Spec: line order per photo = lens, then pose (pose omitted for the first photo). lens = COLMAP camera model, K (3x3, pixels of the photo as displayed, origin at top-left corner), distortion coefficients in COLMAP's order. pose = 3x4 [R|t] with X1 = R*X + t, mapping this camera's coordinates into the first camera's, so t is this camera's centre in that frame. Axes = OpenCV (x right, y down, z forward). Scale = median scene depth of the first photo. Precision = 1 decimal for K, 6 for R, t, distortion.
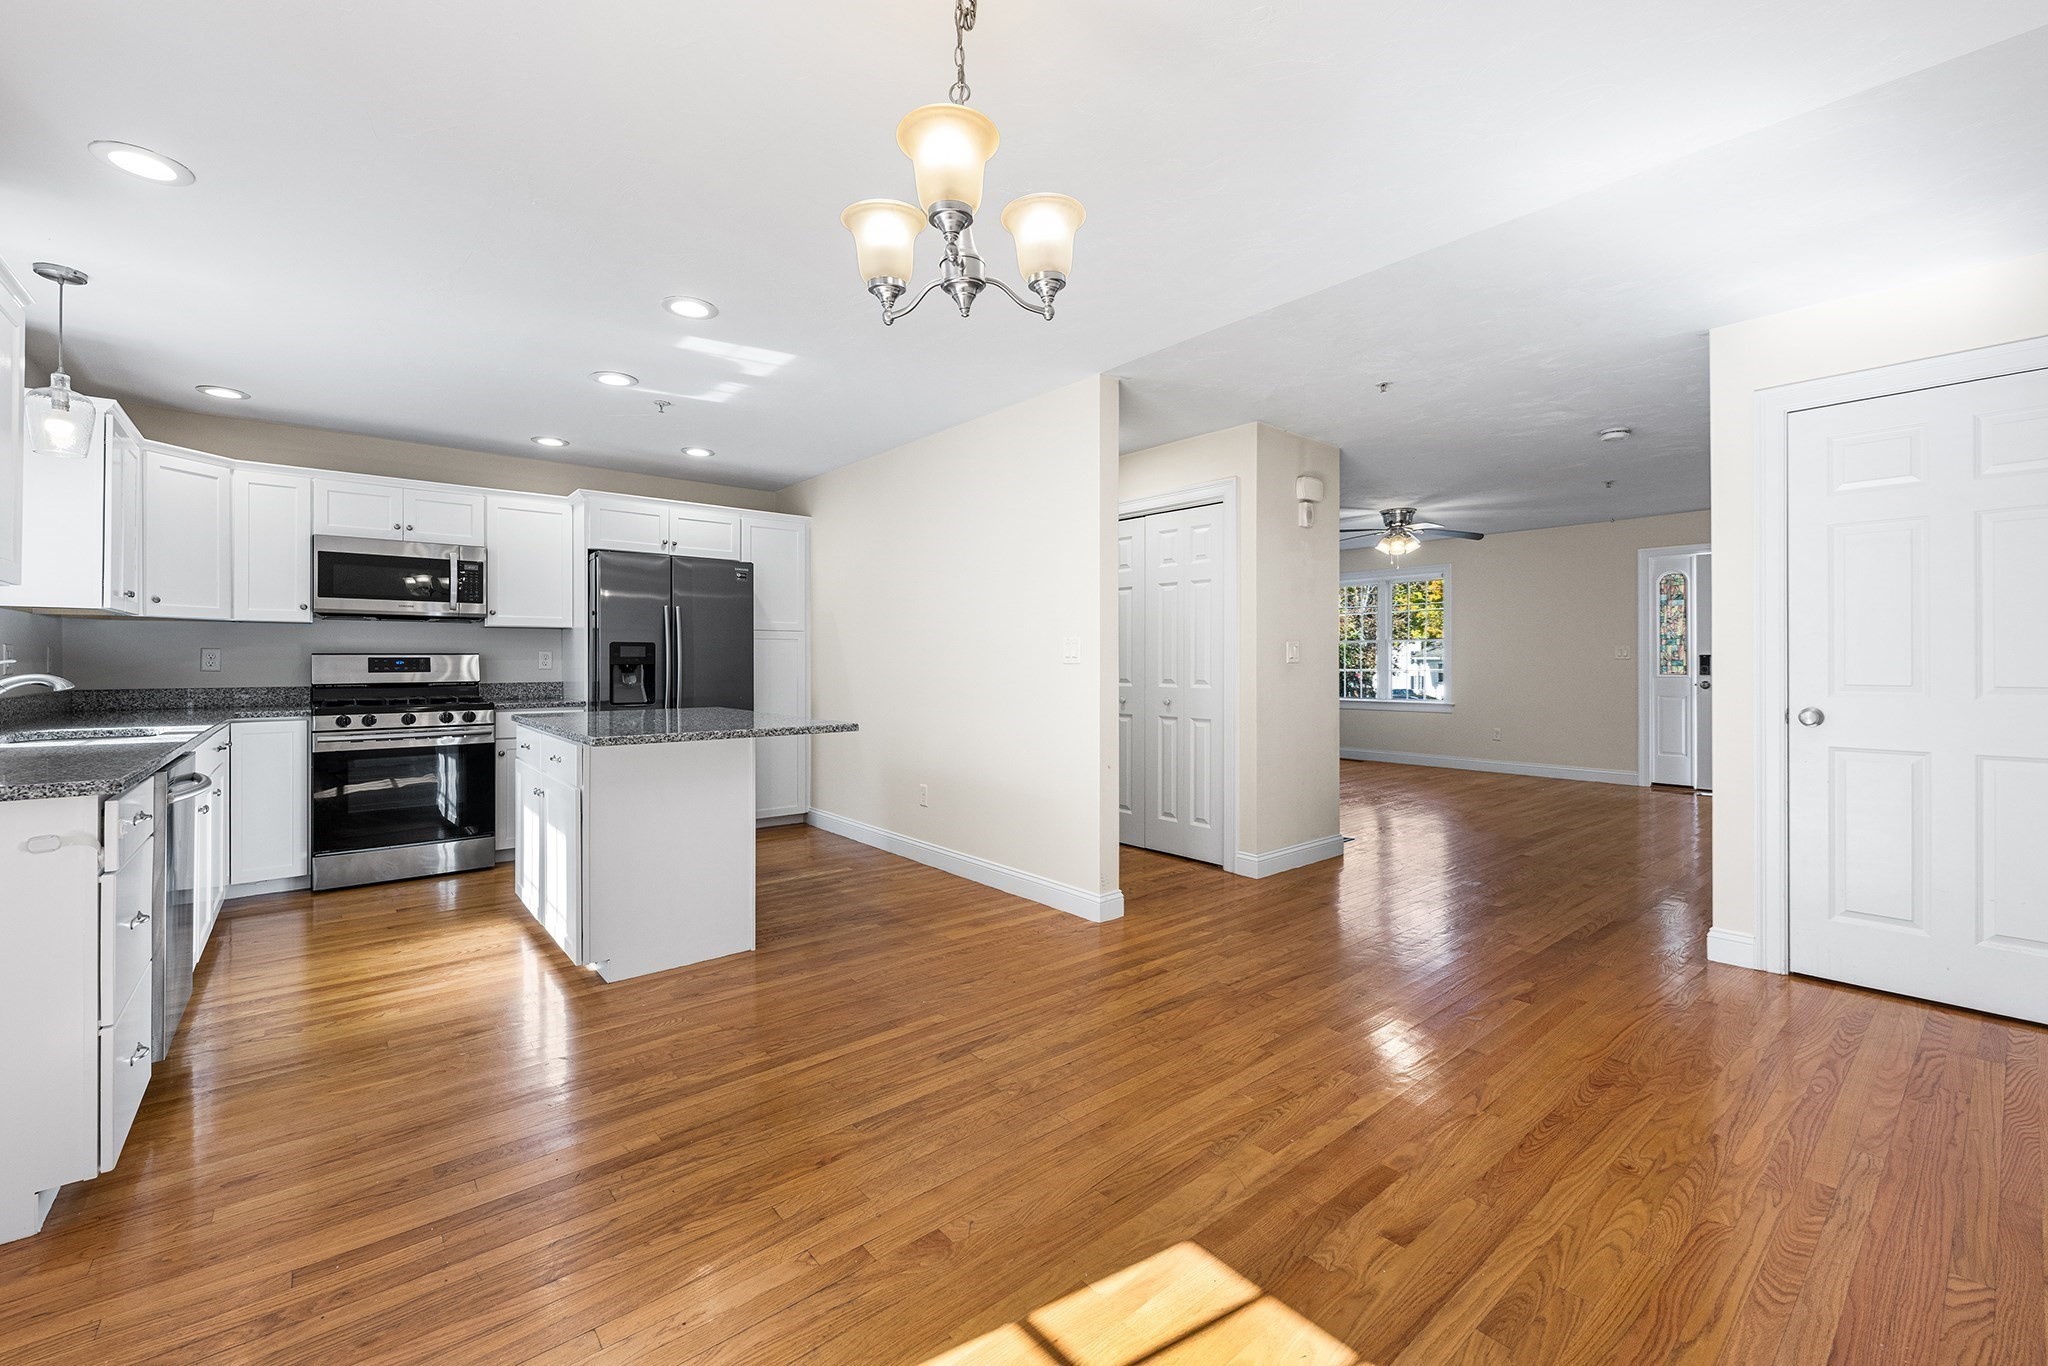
lens RADIAL K [[836.0, 0, 1025.6], [0, 836.0, 660.1], [0, 0, 1]] dist [0.002079, -0.002601]
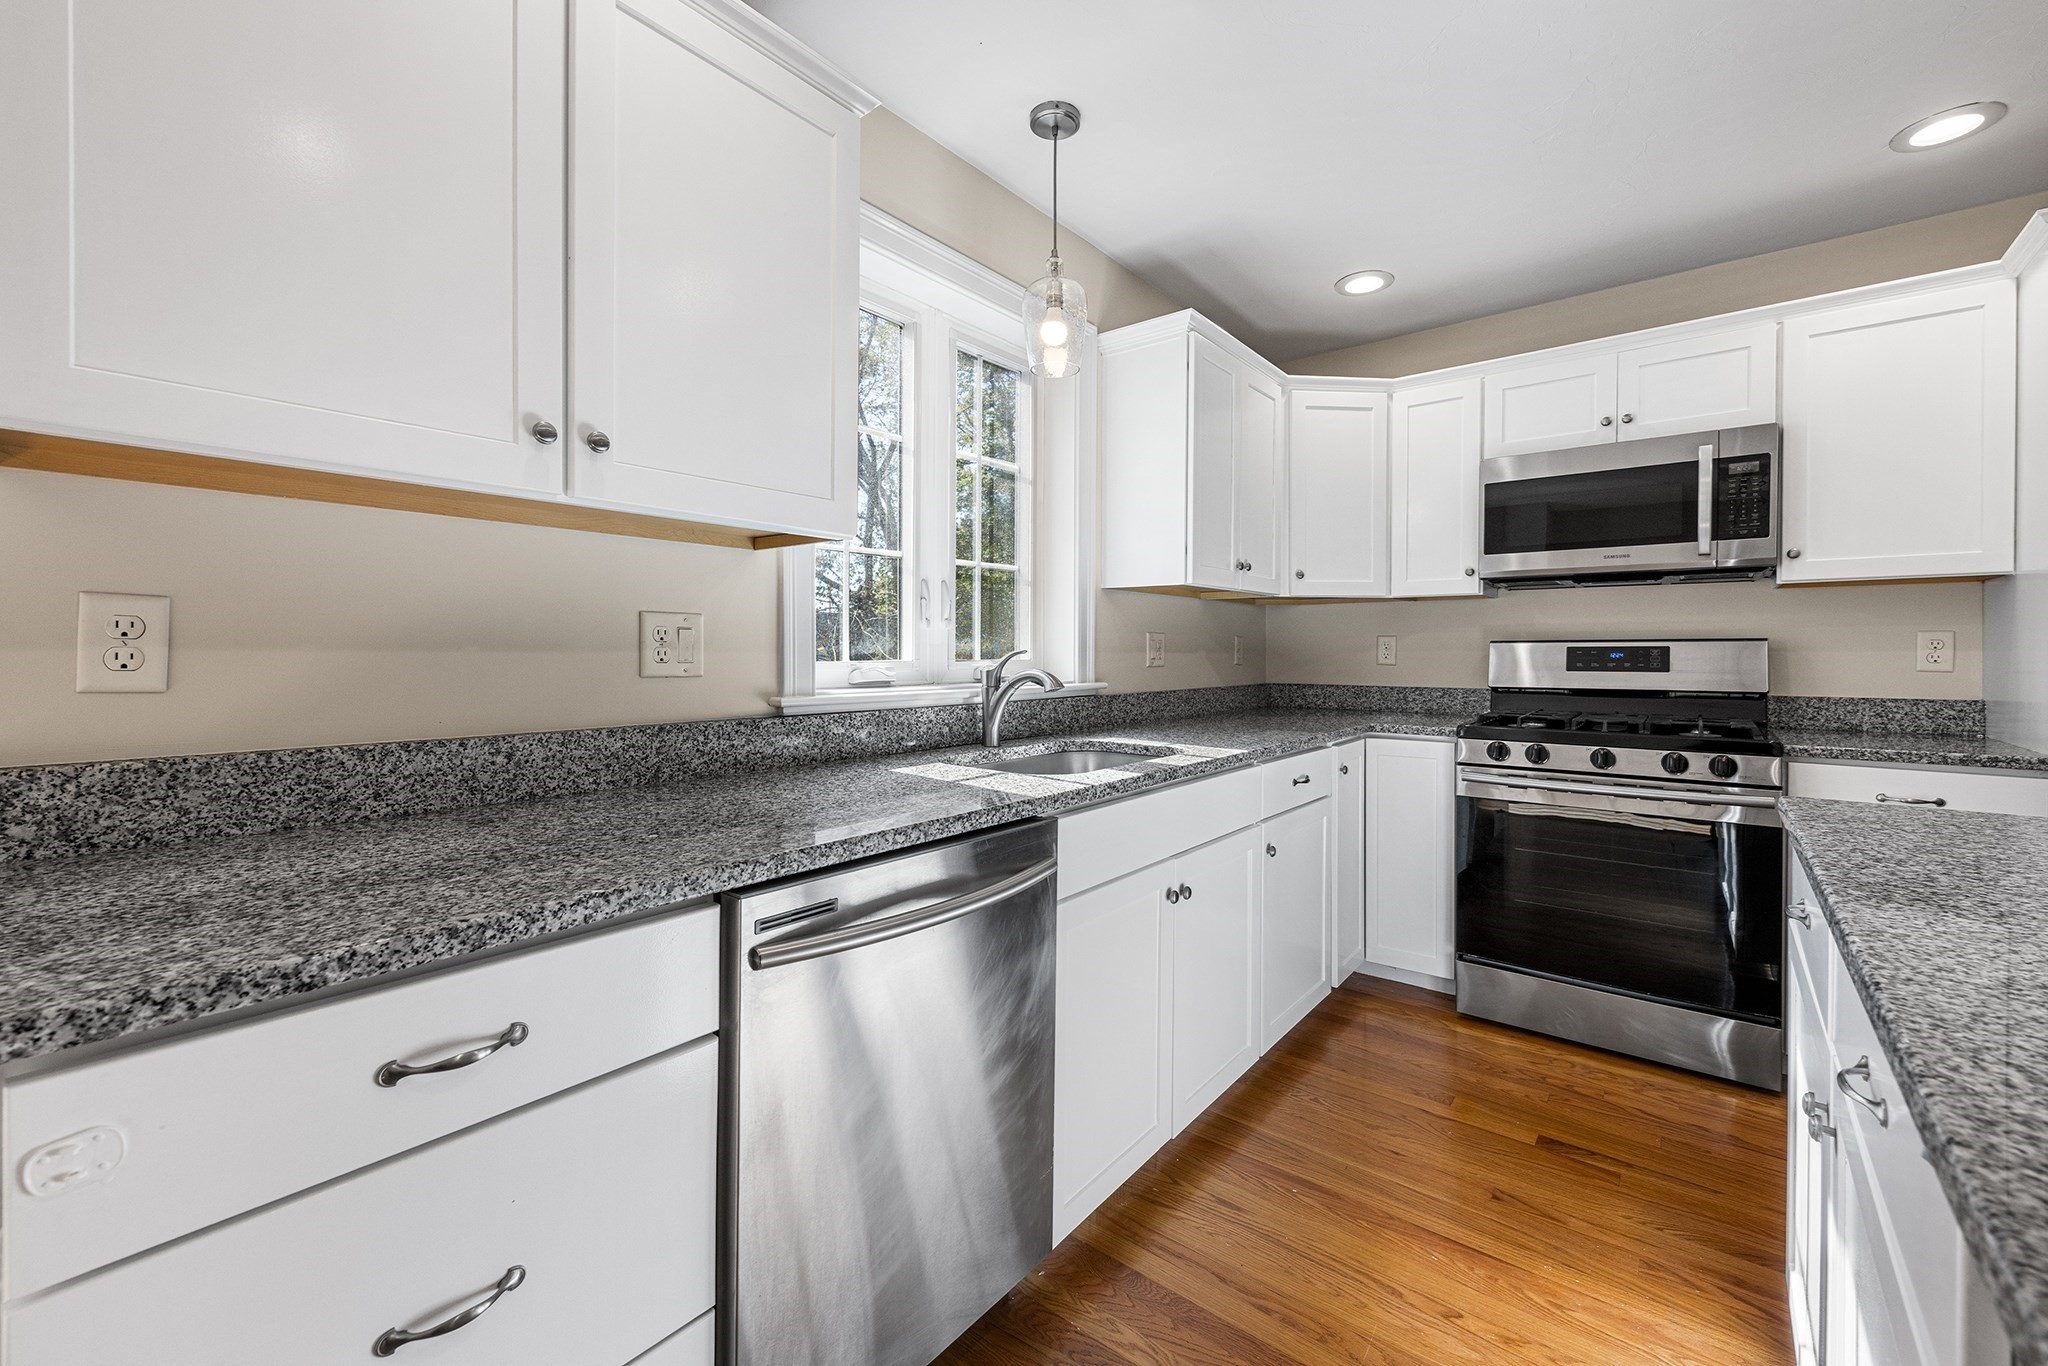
lens RADIAL K [[836.0, 0, 1025.6], [0, 836.0, 660.1], [0, 0, 1]] dist [0.002079, -0.002601]
pose [[0.193649, 0.010714, -0.981012, -0.315989], [-0.001068, 0.999942, 0.010710, 0.000783], [0.981070, -0.001026, 0.193649, 0.601967]]
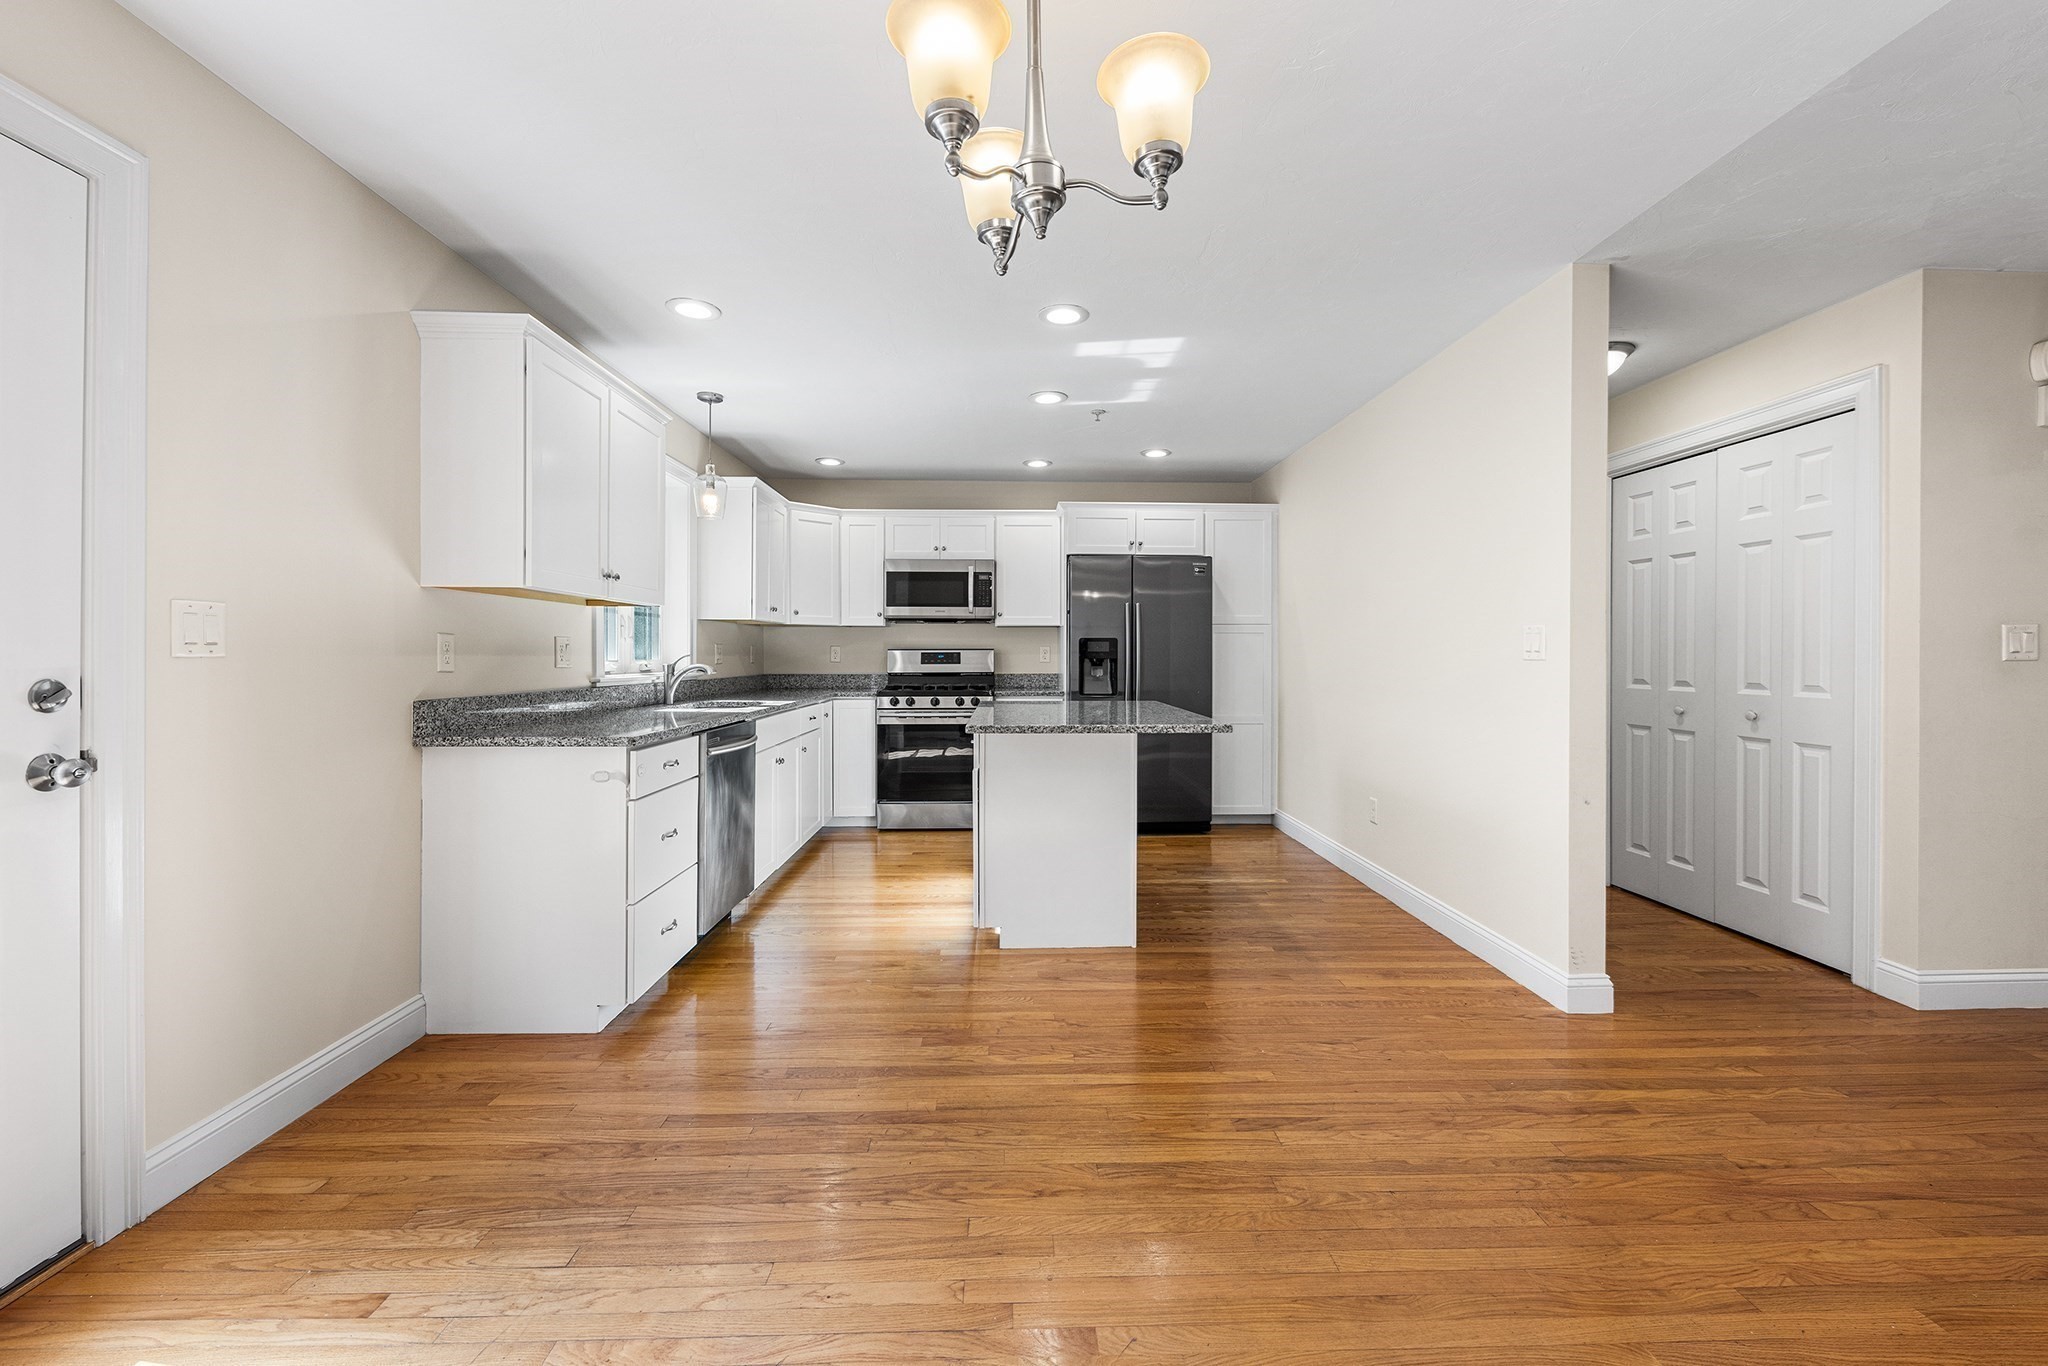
lens RADIAL K [[825.4, 0, 1030.1], [0, 825.4, 657.5], [0, 0, 1]] dist [0.002421, -0.002824]
pose [[0.785162, 0.002977, -0.619284, 0.160357], [-0.000429, 0.999991, 0.004262, -0.000841], [0.619291, -0.003081, 0.785156, 0.135832]]
